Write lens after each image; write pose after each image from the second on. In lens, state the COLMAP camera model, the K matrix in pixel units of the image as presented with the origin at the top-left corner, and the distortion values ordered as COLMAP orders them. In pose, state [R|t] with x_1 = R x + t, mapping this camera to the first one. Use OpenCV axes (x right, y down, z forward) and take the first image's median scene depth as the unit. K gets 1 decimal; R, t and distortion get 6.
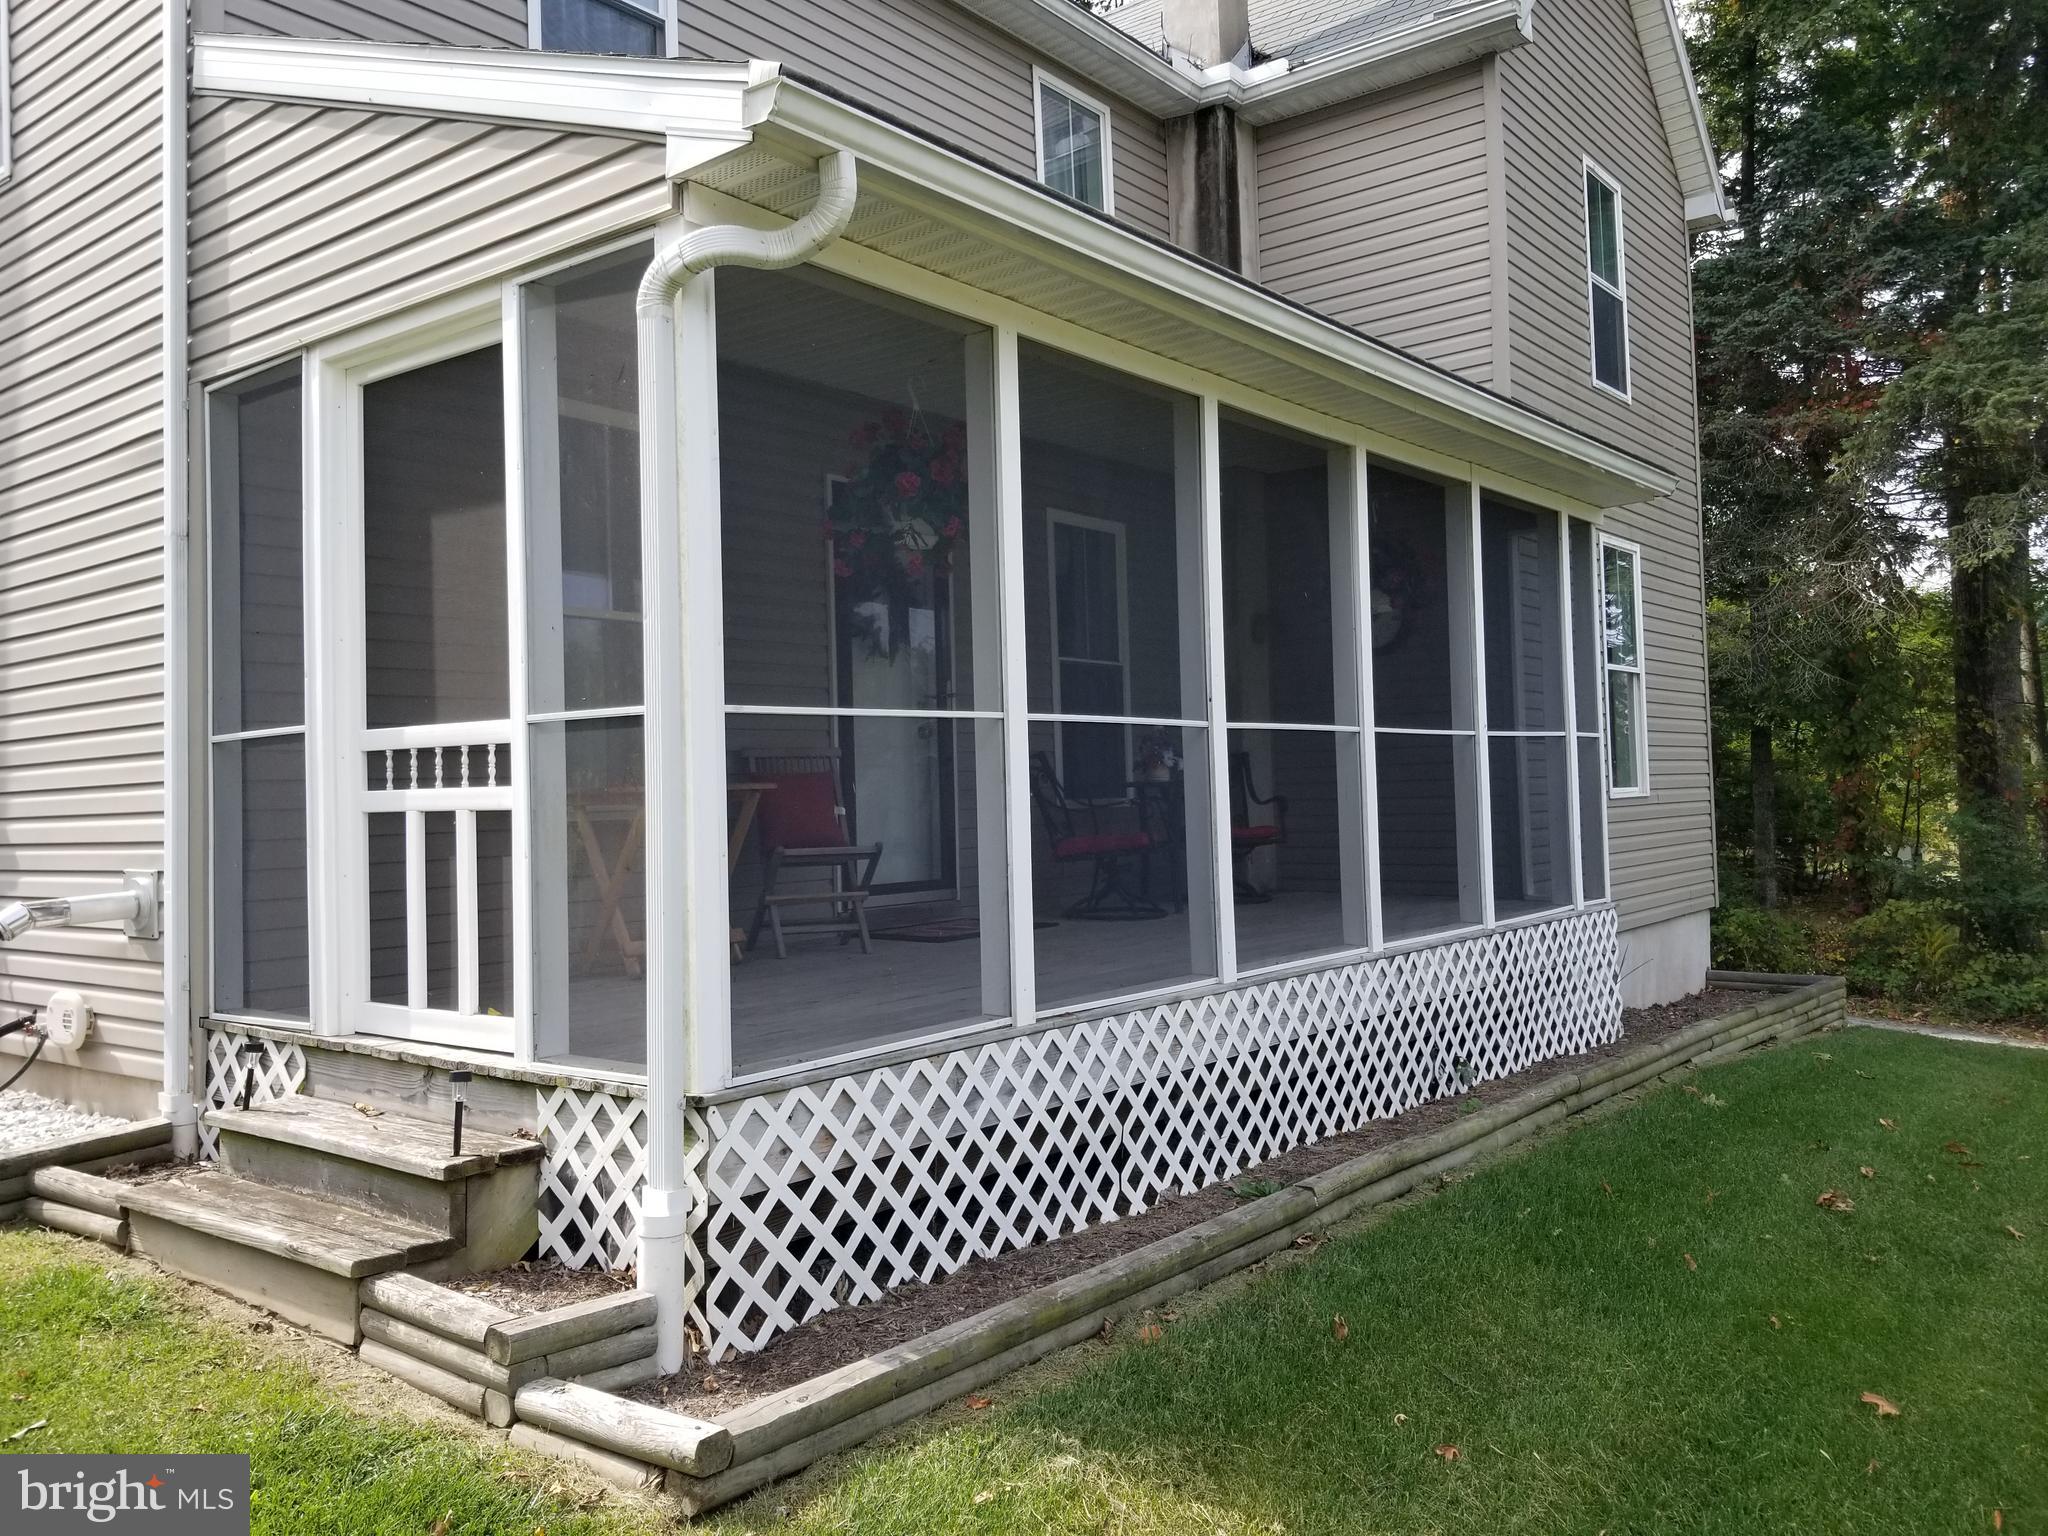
lens RADIAL K [[1609.1, 0, 1025.8], [0, 1609.1, 757.2], [0, 0, 1]] dist [0.048898, -0.089681]
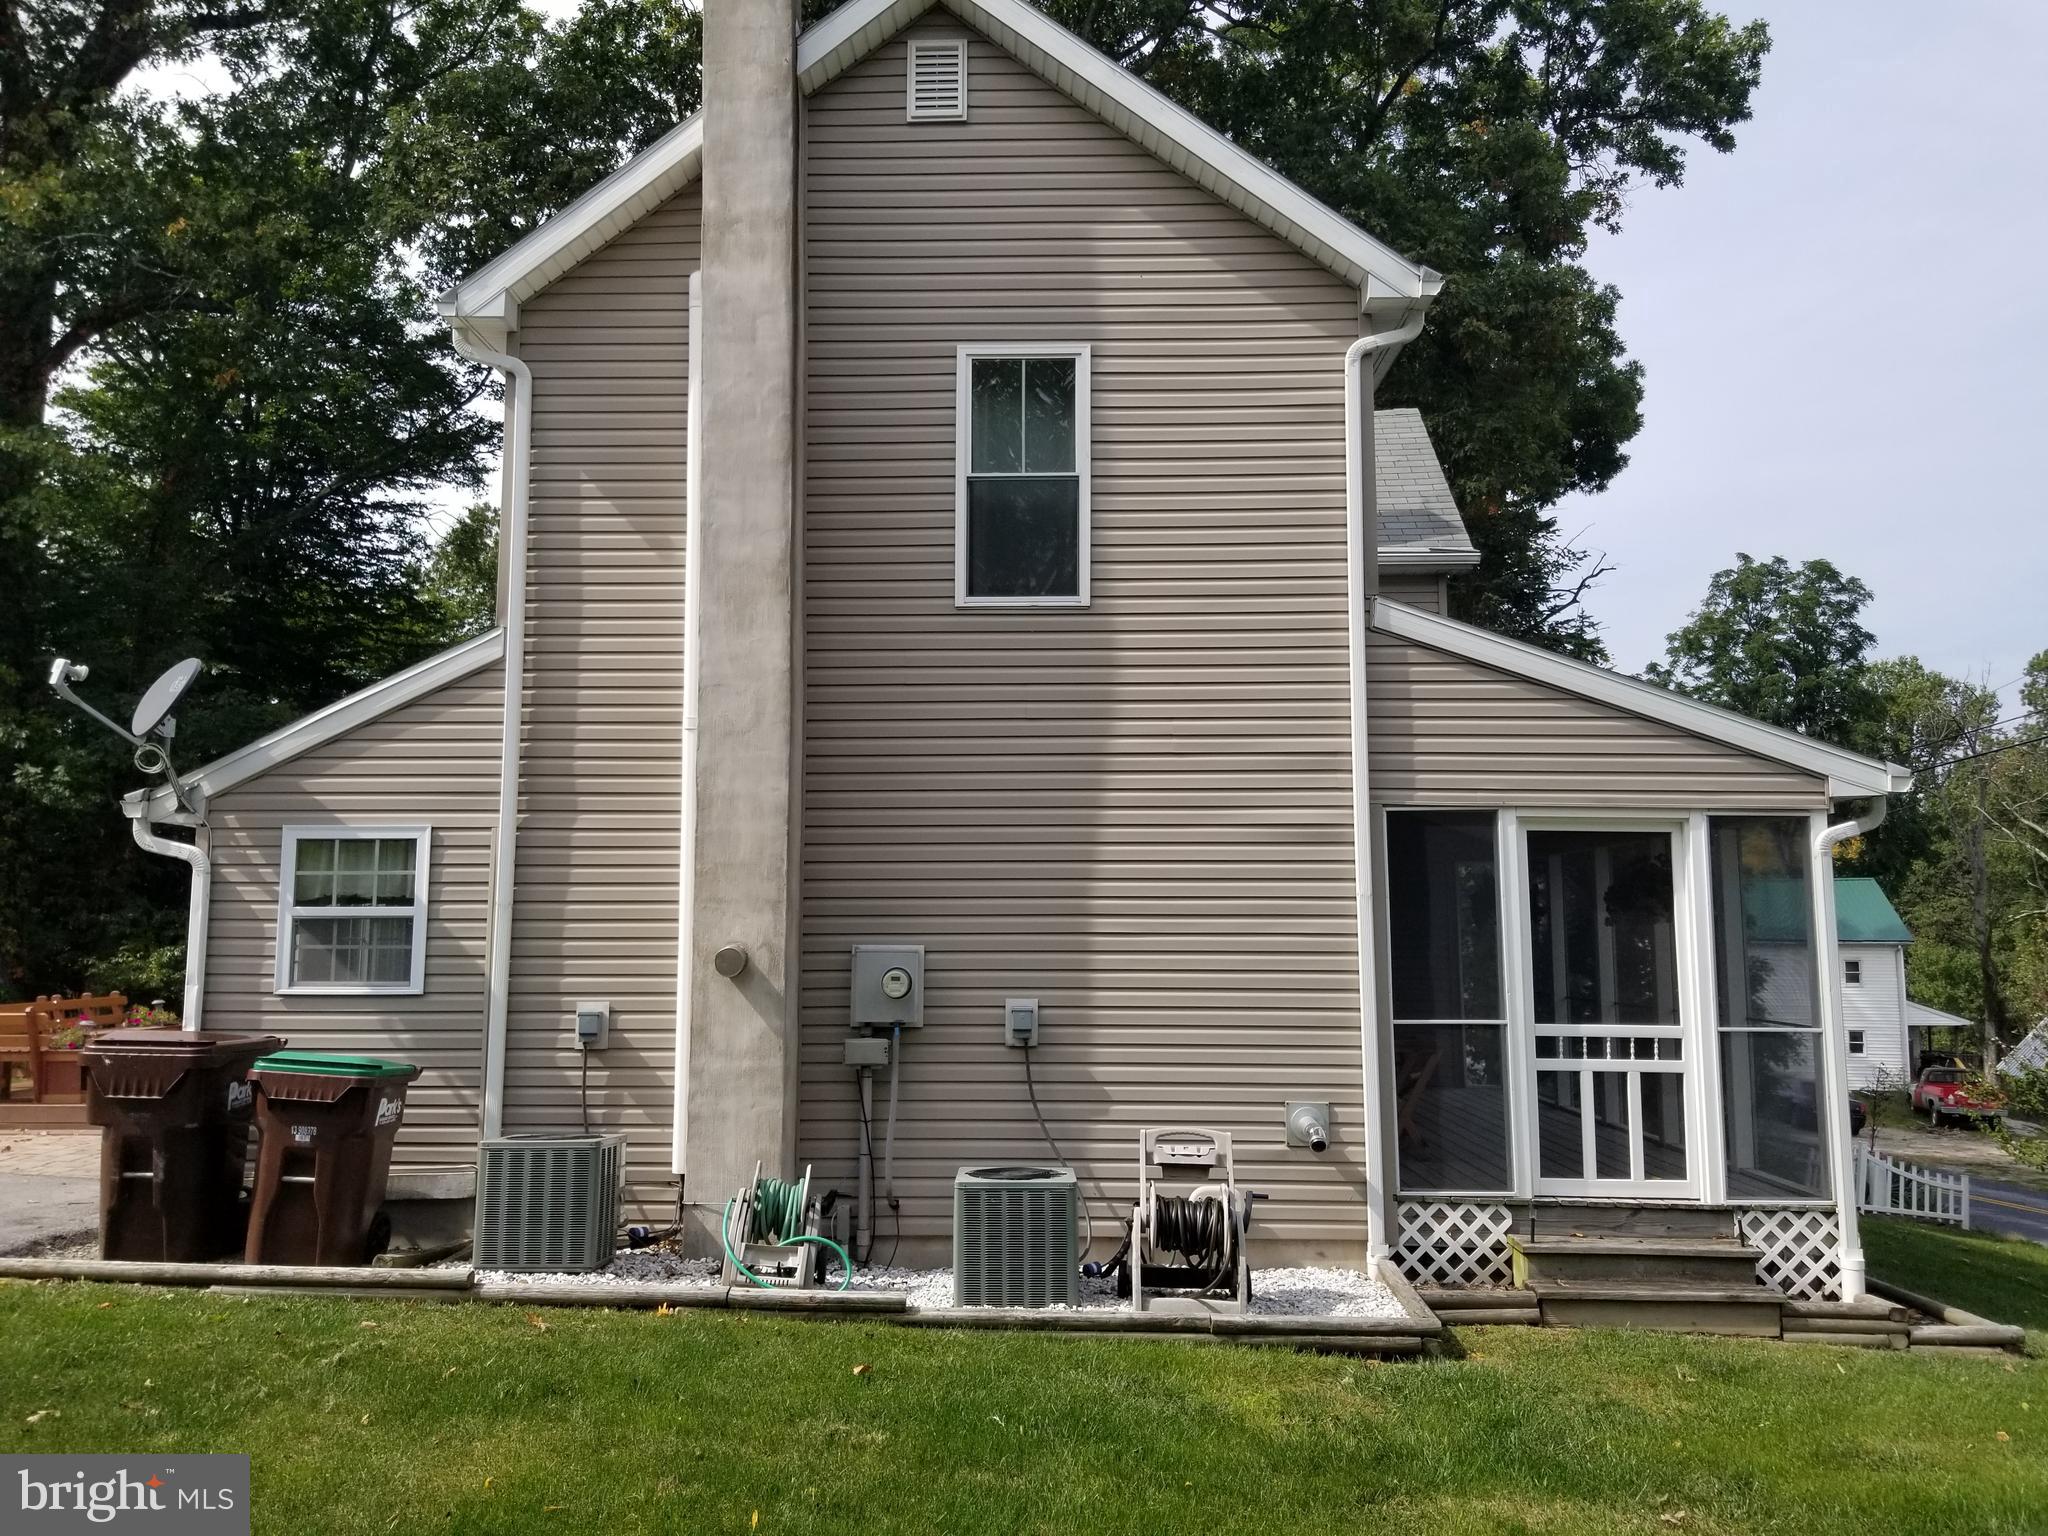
lens RADIAL K [[1609.1, 0, 1022.1], [0, 1609.1, 772.4], [0, 0, 1]] dist [0.048898, -0.089681]
pose [[0.811949, 0.091349, 0.576536, -2.077241], [-0.041515, 0.994215, -0.099062, -0.100135], [-0.582250, 0.056498, 0.811044, -0.156822]]
